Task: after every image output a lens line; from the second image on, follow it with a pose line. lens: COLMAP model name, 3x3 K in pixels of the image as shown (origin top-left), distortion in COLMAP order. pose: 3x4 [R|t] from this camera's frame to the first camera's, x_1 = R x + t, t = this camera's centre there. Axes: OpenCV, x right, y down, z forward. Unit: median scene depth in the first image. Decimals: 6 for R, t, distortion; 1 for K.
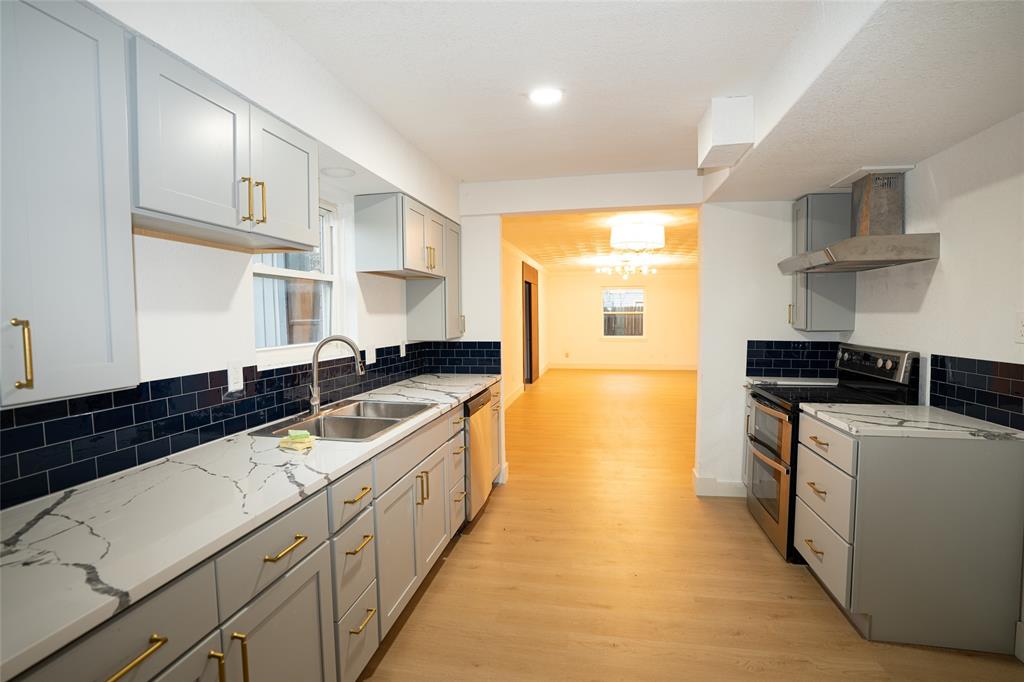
lens RADIAL K [[482.7, 0, 512.0], [0, 482.7, 341.0], [0, 0, 1]] dist [-0.068732, 0.028629]
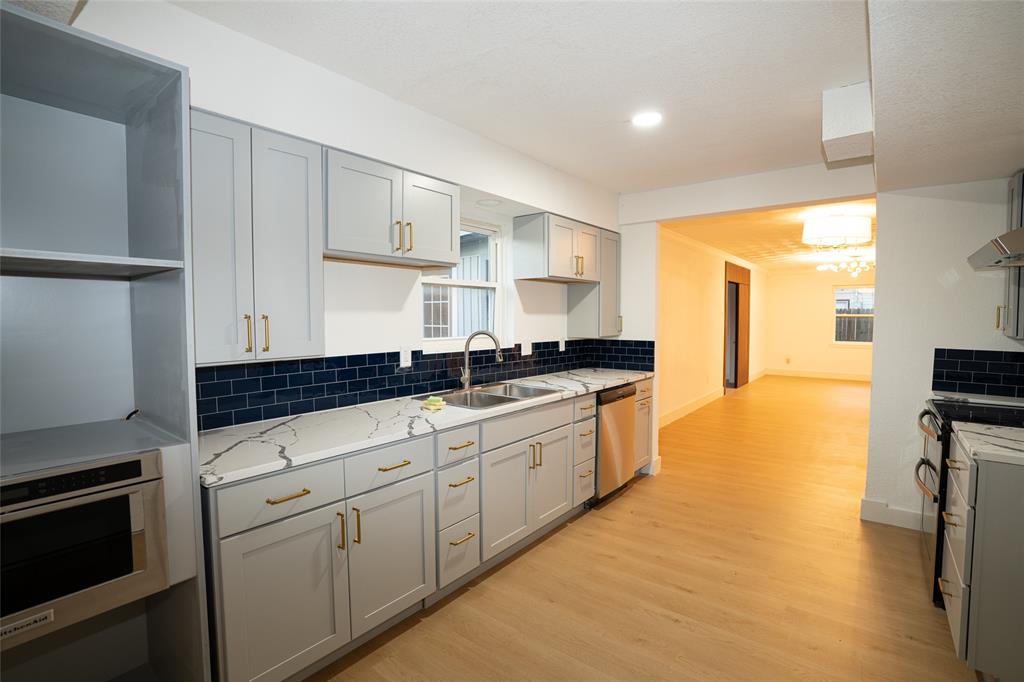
lens RADIAL K [[466.8, 0, 512.0], [0, 466.8, 341.0], [0, 0, 1]] dist [-0.062446, 0.023028]
pose [[0.894658, 0.032247, -0.445586, 0.205041], [-0.031777, 0.999459, 0.008528, 0.003173], [0.445620, 0.006530, 0.895198, -0.071842]]
